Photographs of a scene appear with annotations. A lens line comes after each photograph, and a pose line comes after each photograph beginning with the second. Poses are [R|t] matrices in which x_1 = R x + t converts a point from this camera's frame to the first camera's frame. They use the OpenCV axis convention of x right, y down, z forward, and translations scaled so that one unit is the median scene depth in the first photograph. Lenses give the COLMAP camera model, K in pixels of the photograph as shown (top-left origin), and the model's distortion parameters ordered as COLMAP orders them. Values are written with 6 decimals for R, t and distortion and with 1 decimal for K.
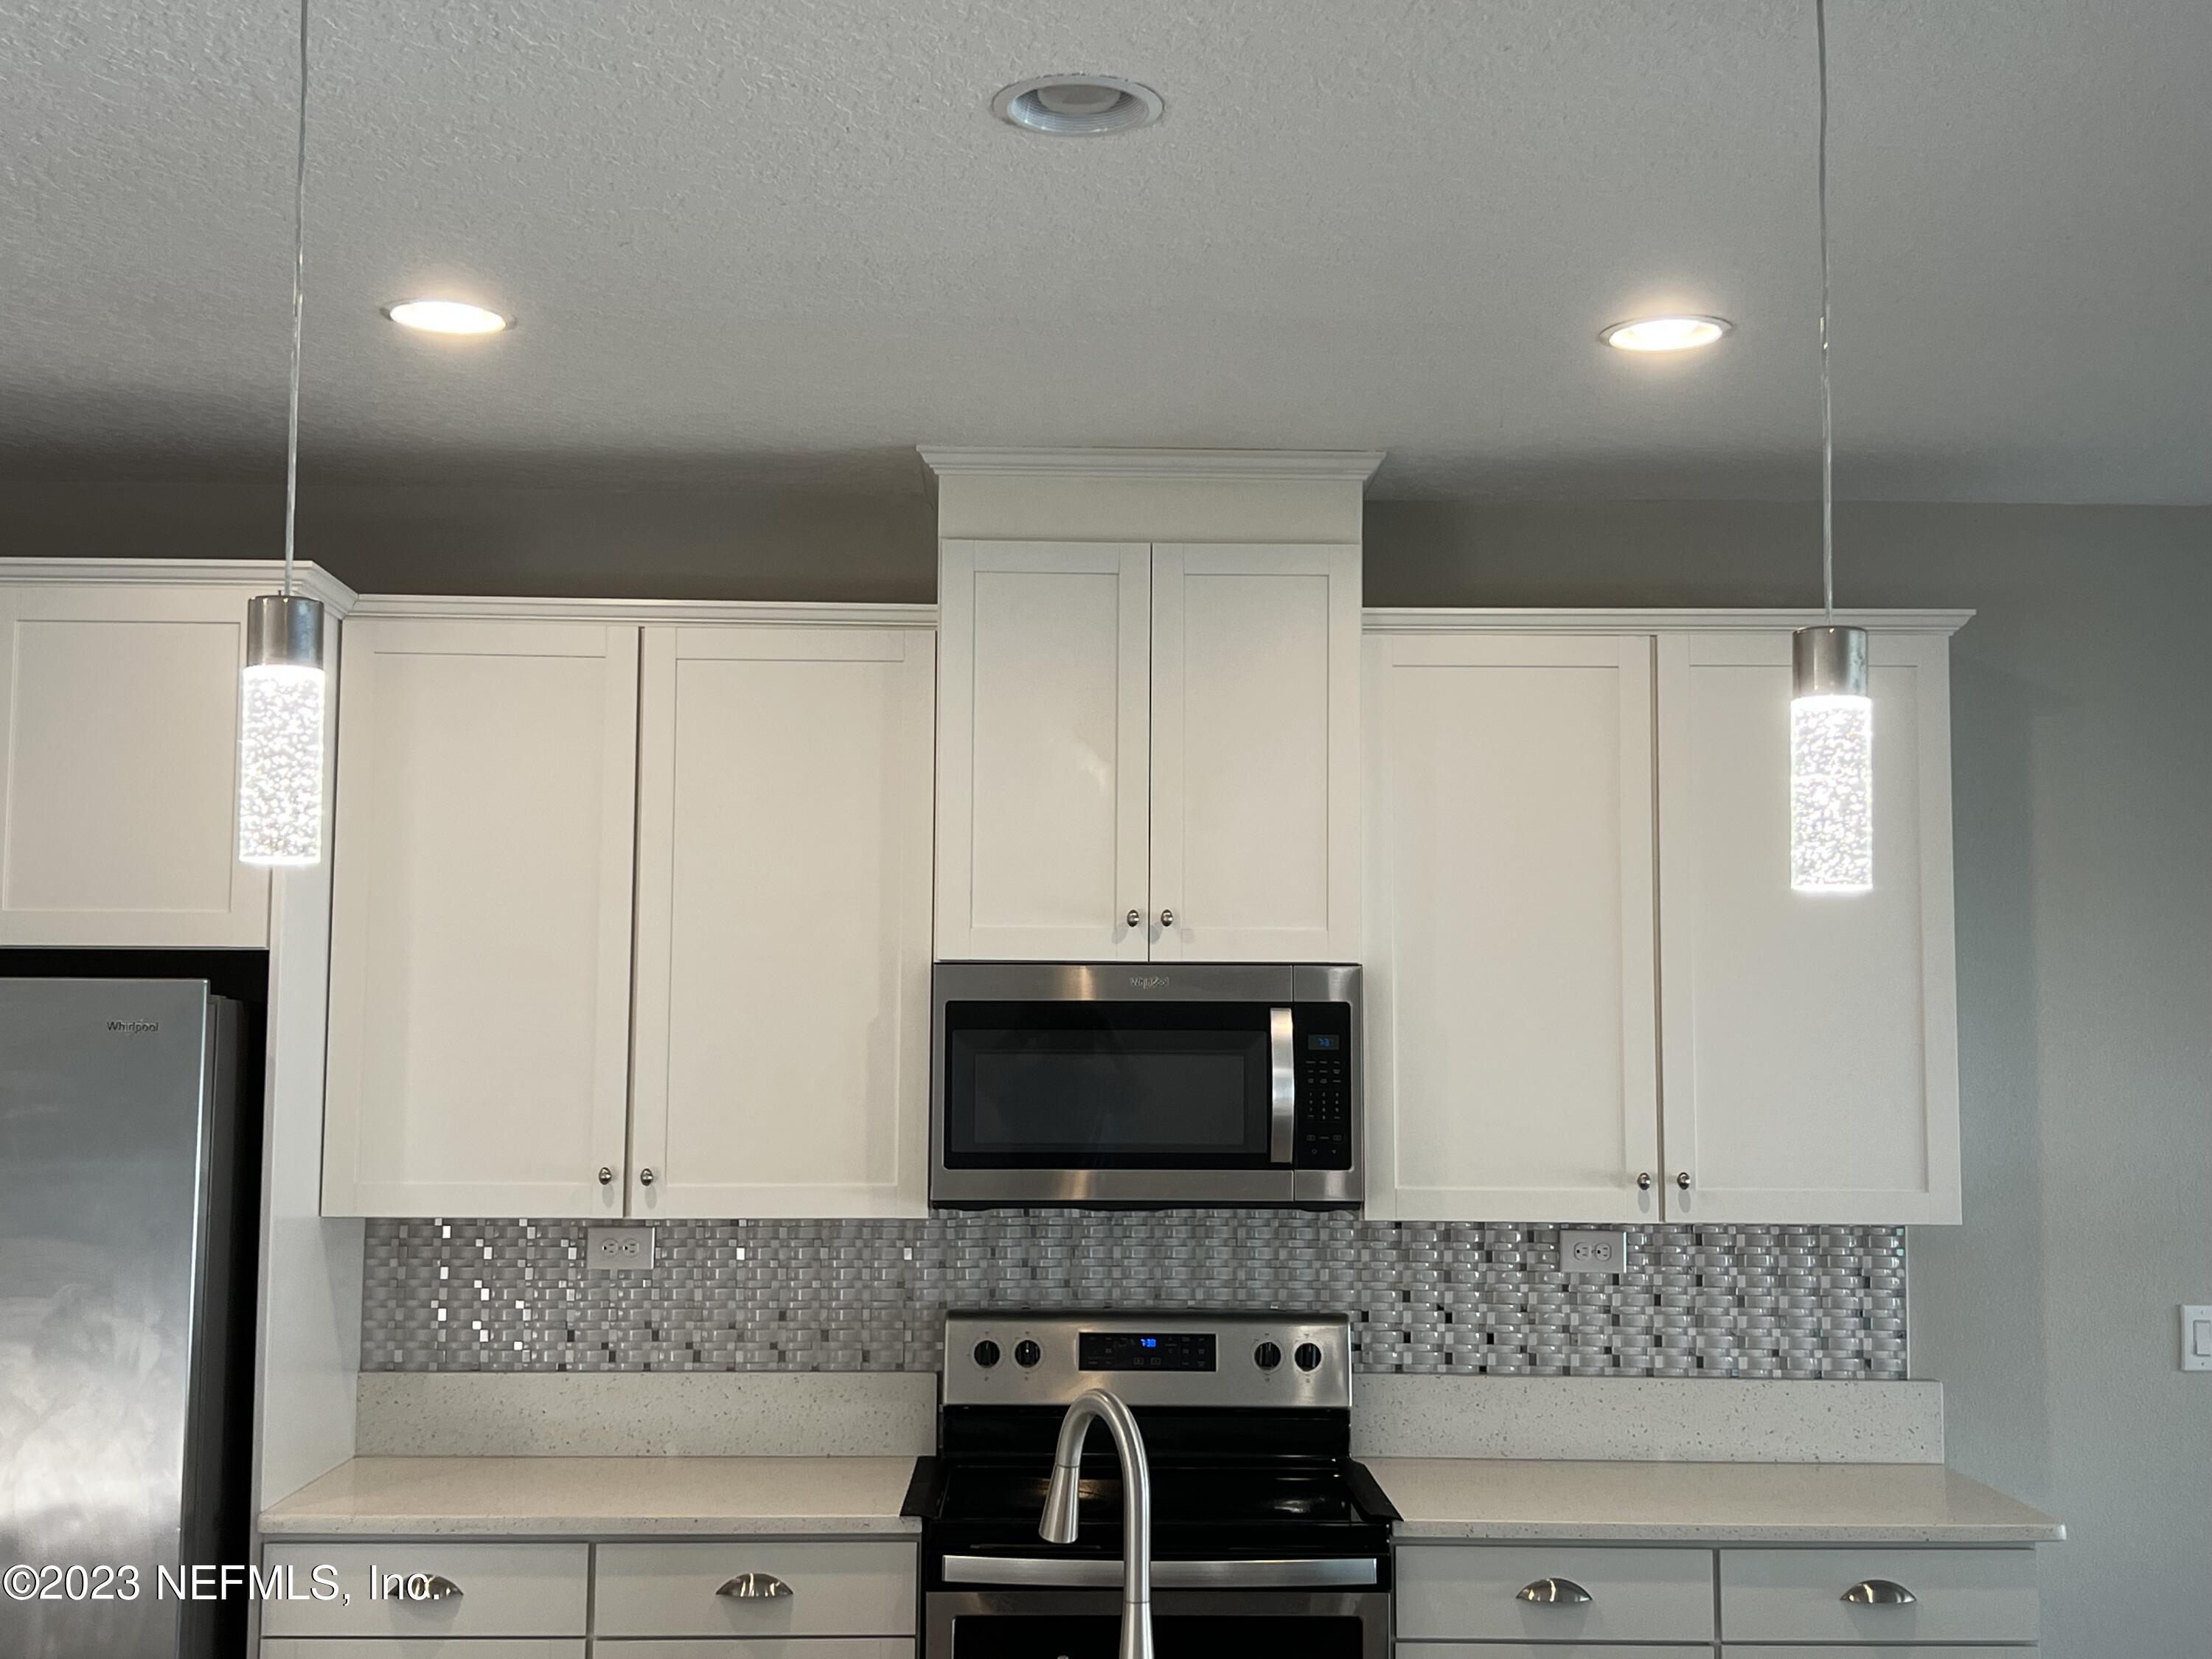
lens RADIAL K [[2781.6, 0, 1108.9], [0, 2781.6, 891.2], [0, 0, 1]] dist [0.206688, 0.000000]
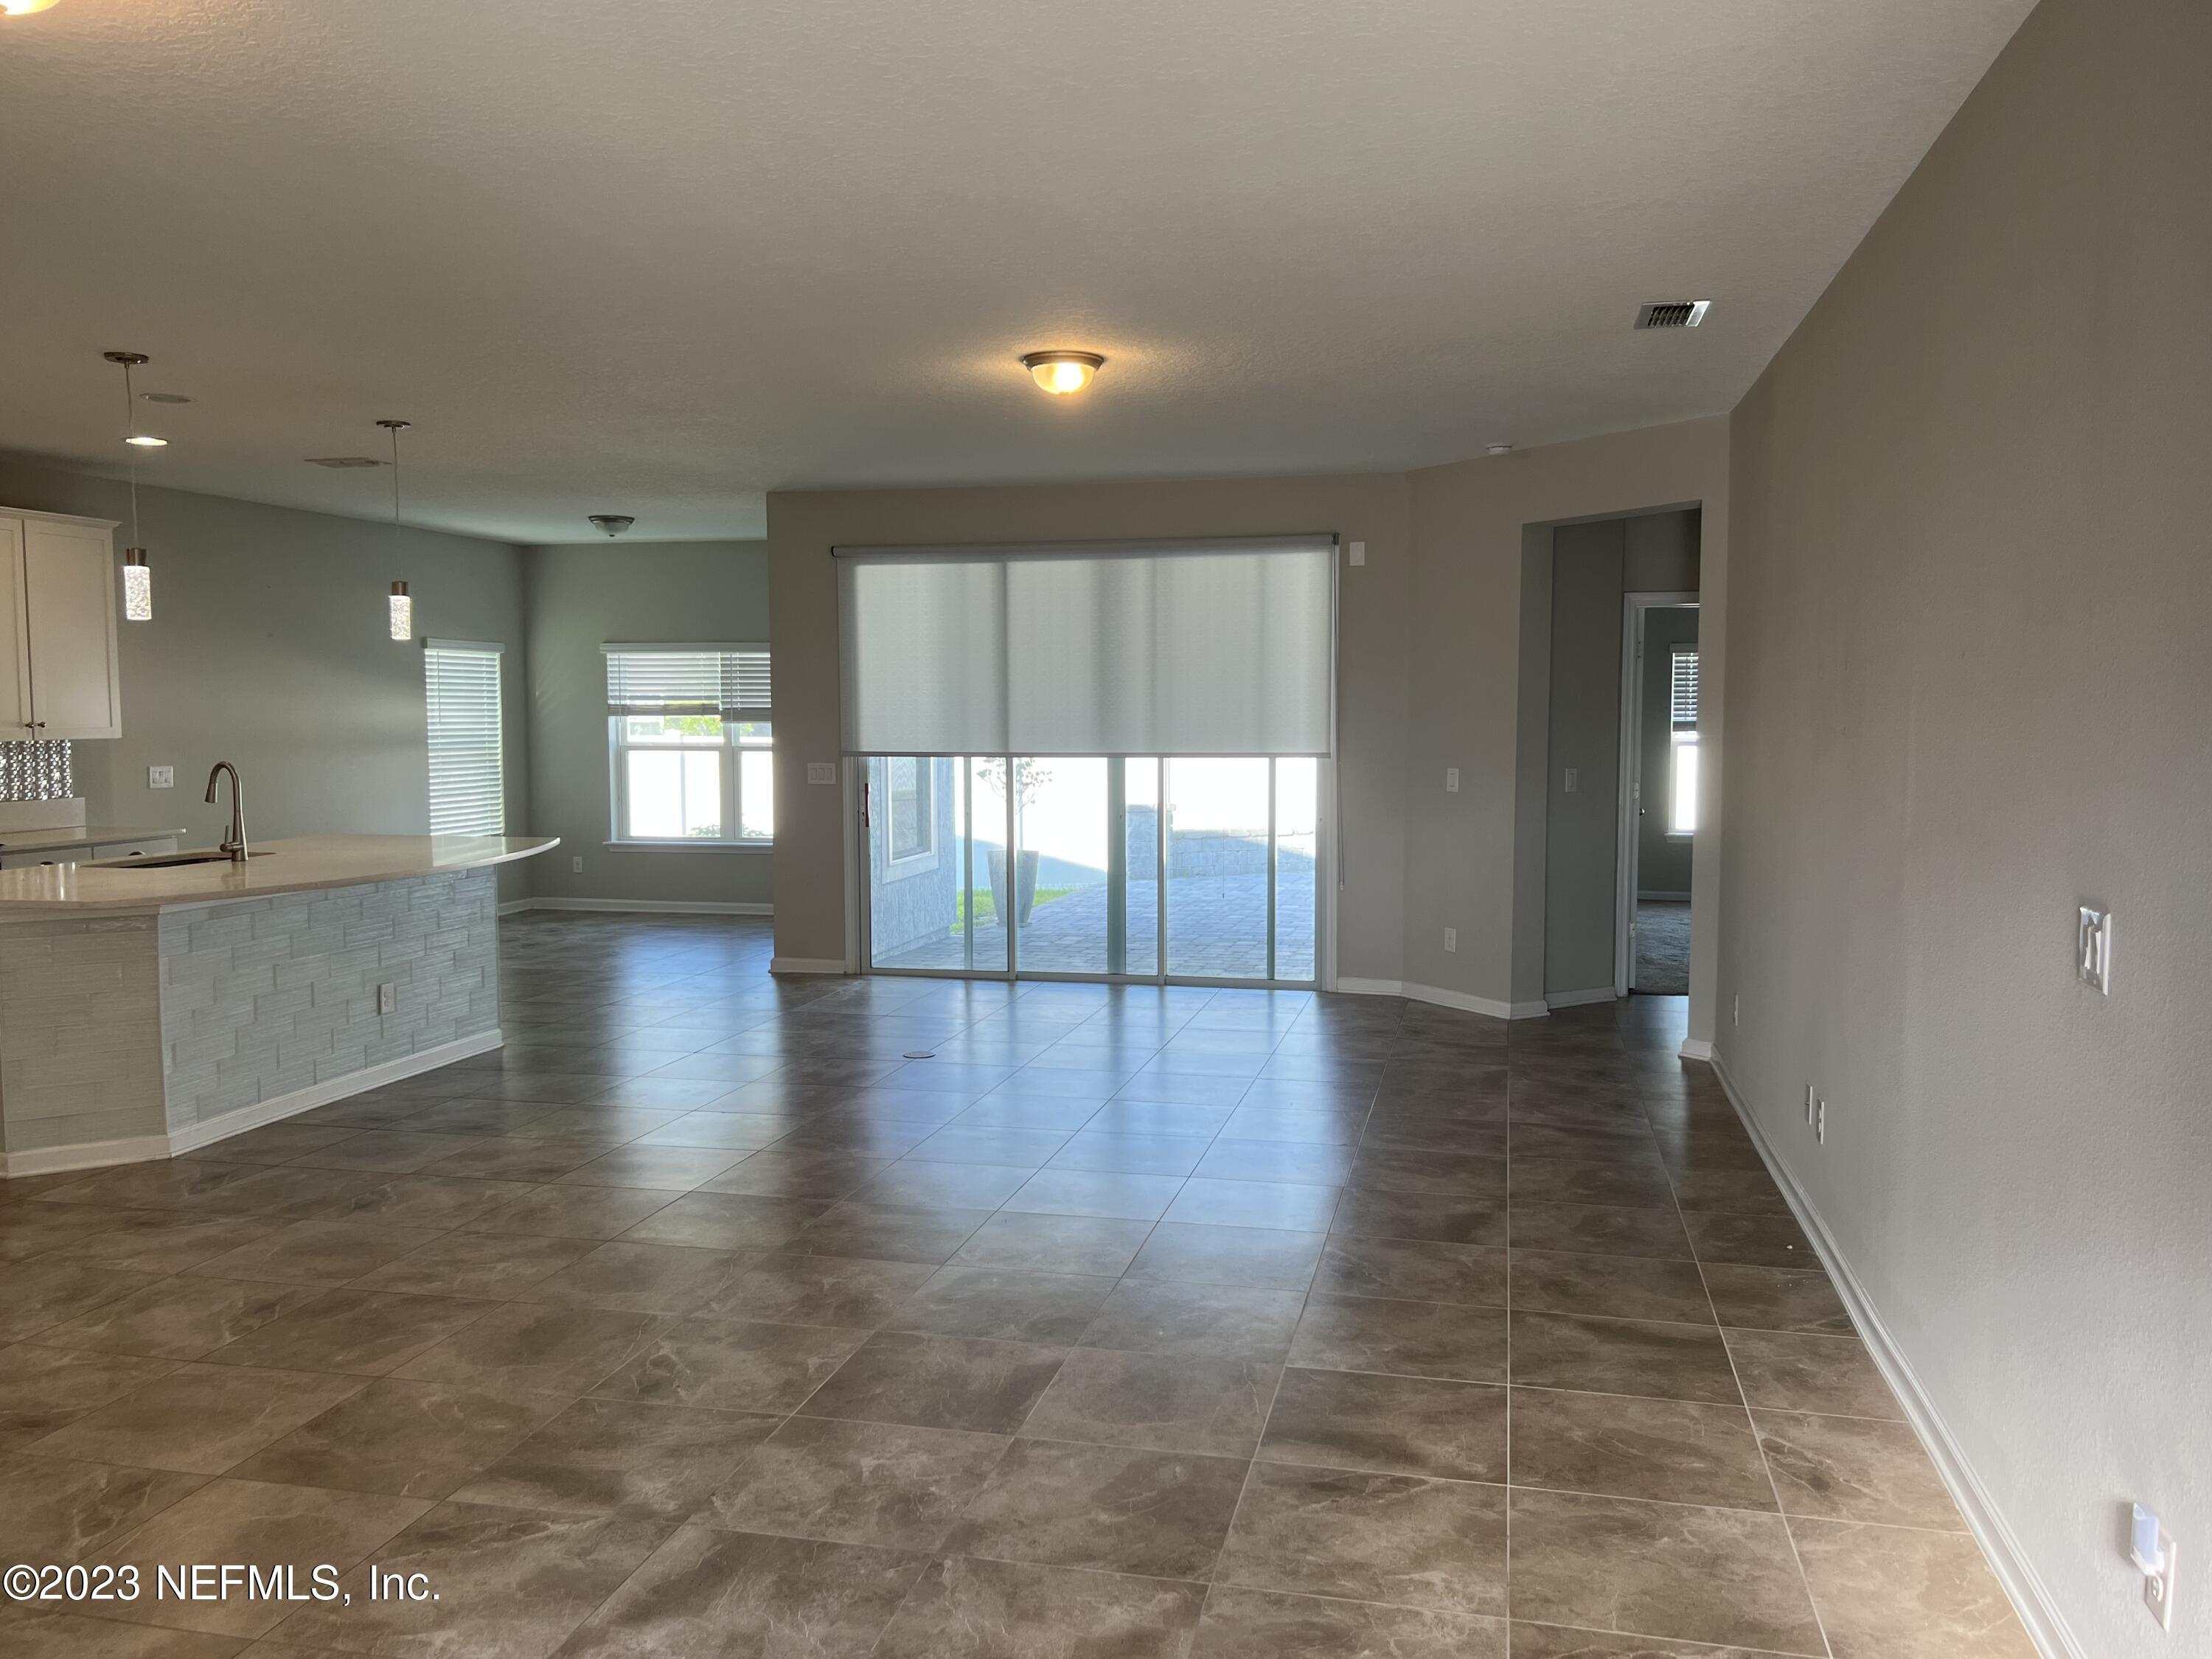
lens RADIAL K [[1703.1, 0, 1169.8], [0, 1703.1, 848.5], [0, 0, 1]] dist [0.000665, -0.028480]
pose [[0.232265, -0.086963, 0.968757, -1.142248], [-0.060290, 0.992793, 0.103575, -0.013580], [-0.970782, -0.082463, 0.225348, -0.437754]]
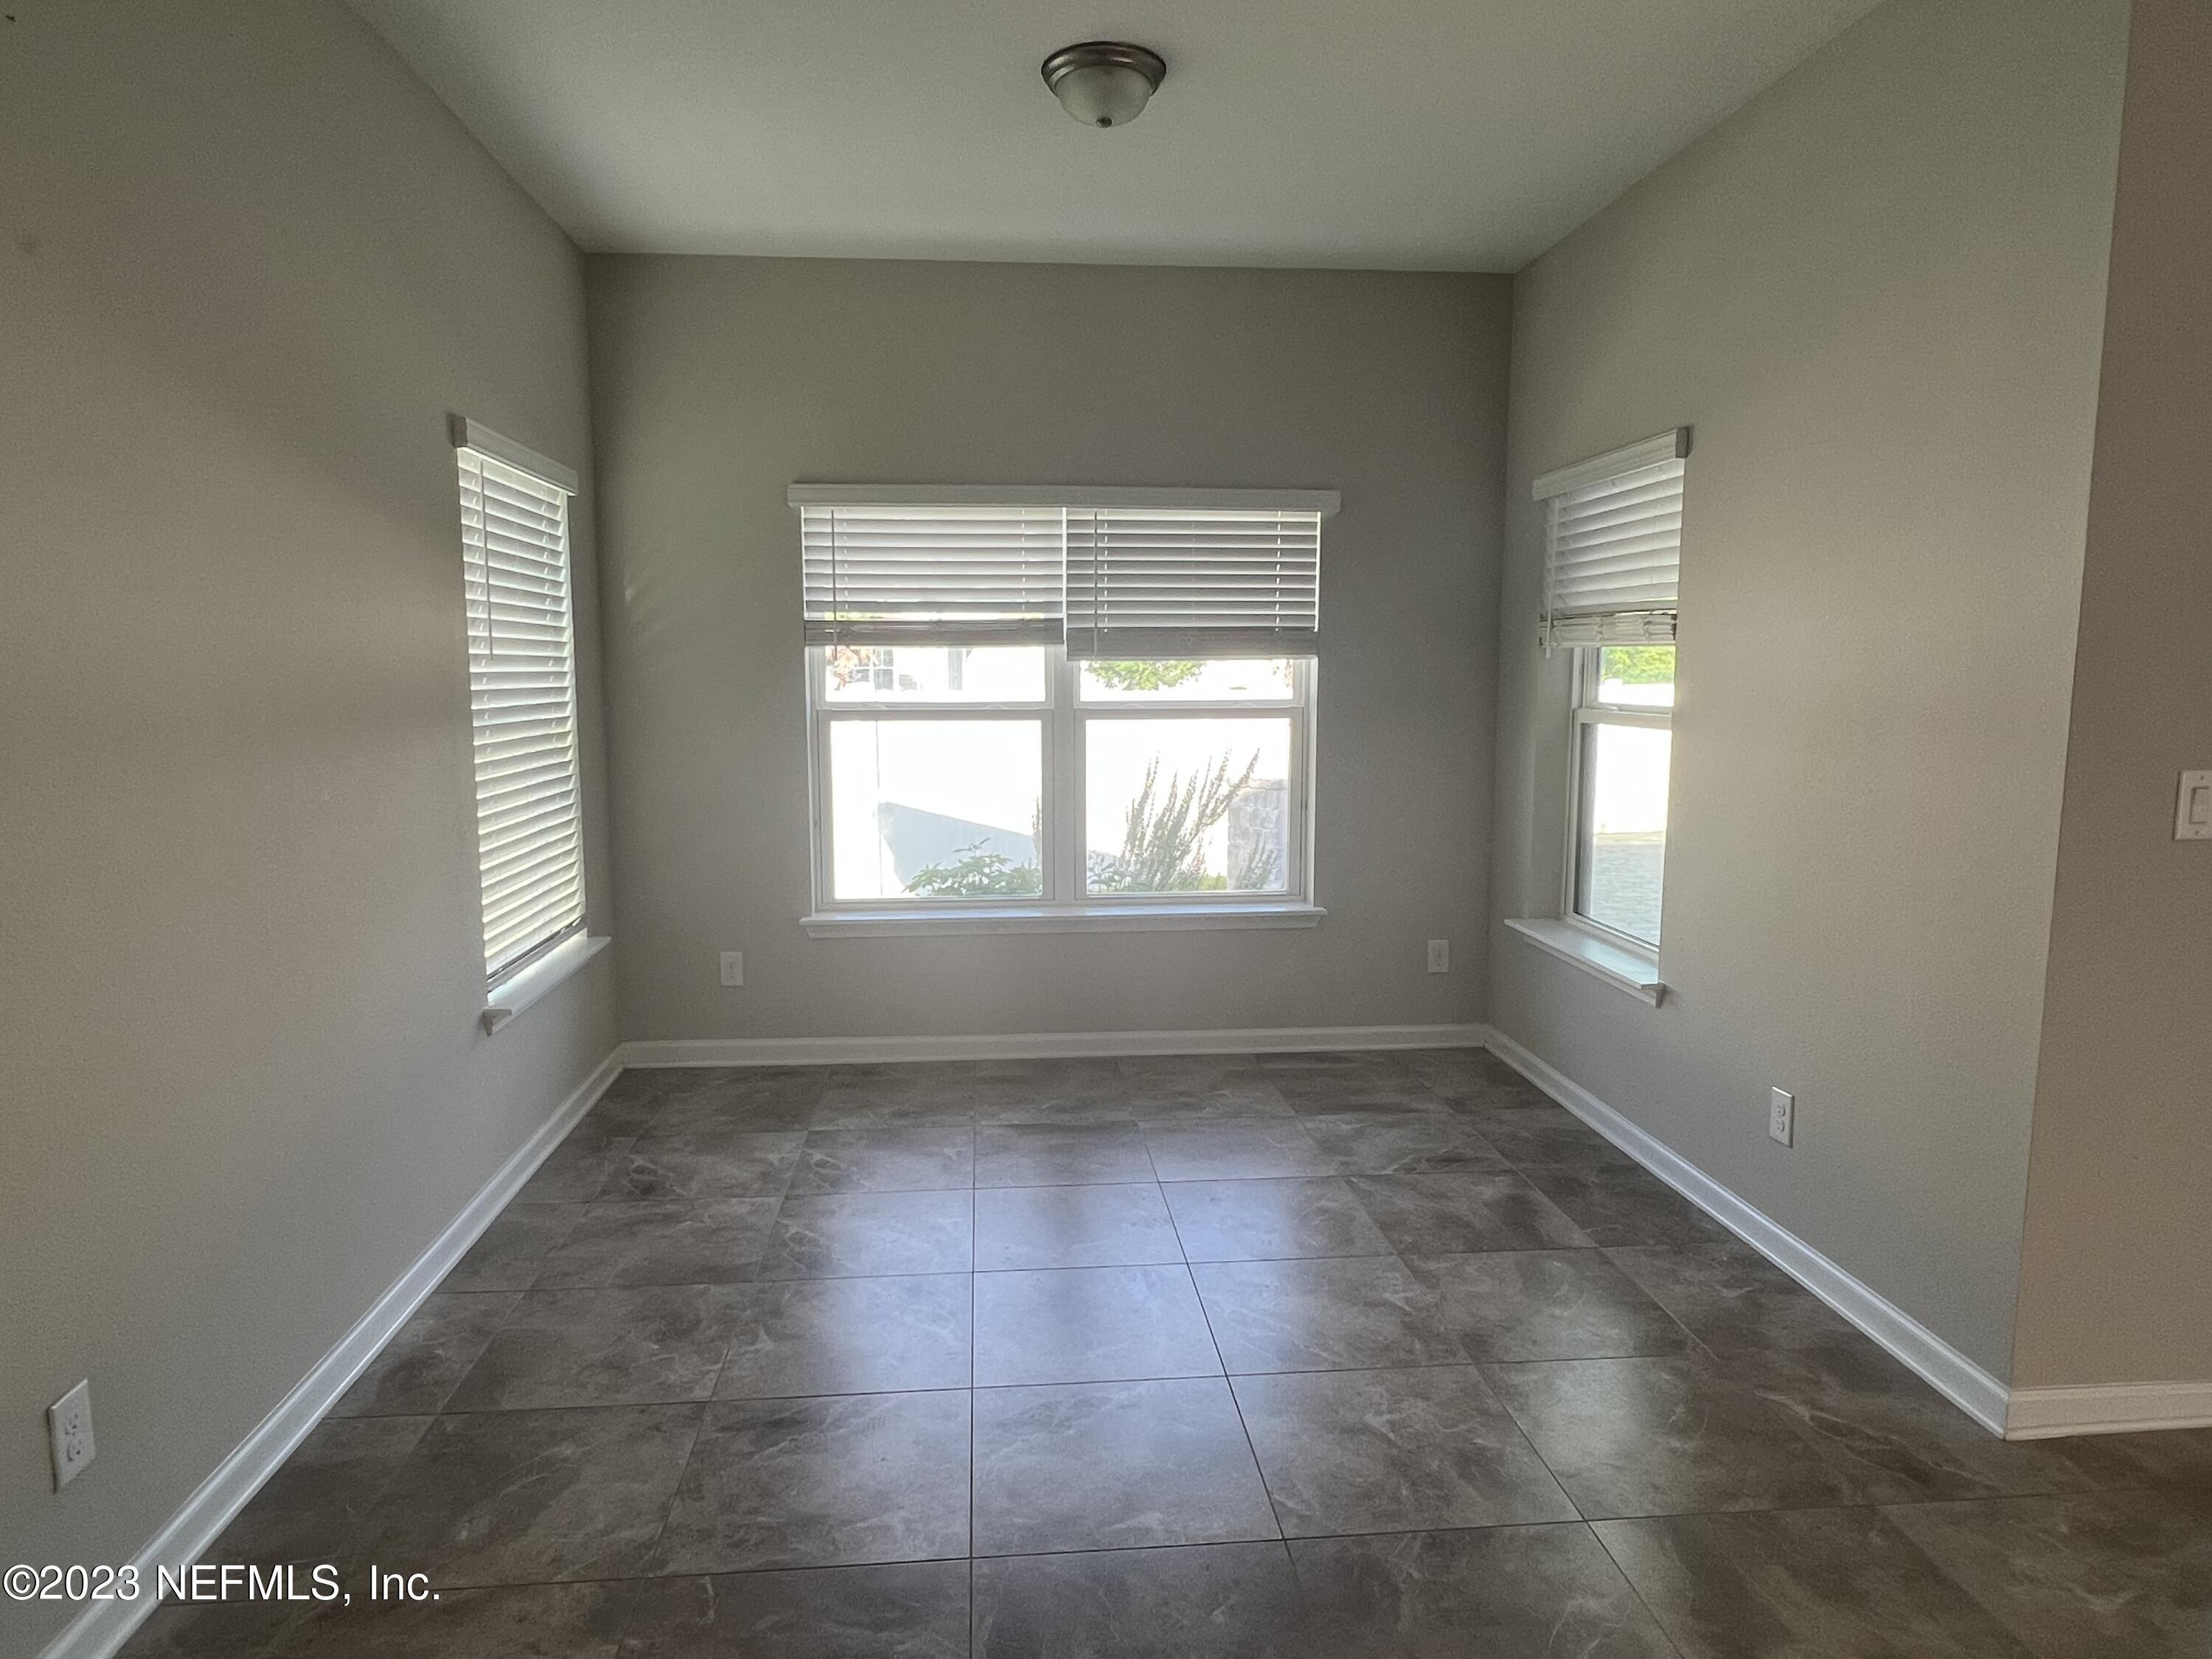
lens RADIAL K [[1340.5, 0, 1109.3], [0, 1340.5, 829.1], [0, 0, 1]] dist [-0.000710, 0.000254]
pose [[-0.065928, -0.128201, 0.989554, 0.201624], [-0.061651, 0.990341, 0.124196, 0.101041], [-0.995918, -0.052819, -0.073195, 0.814215]]
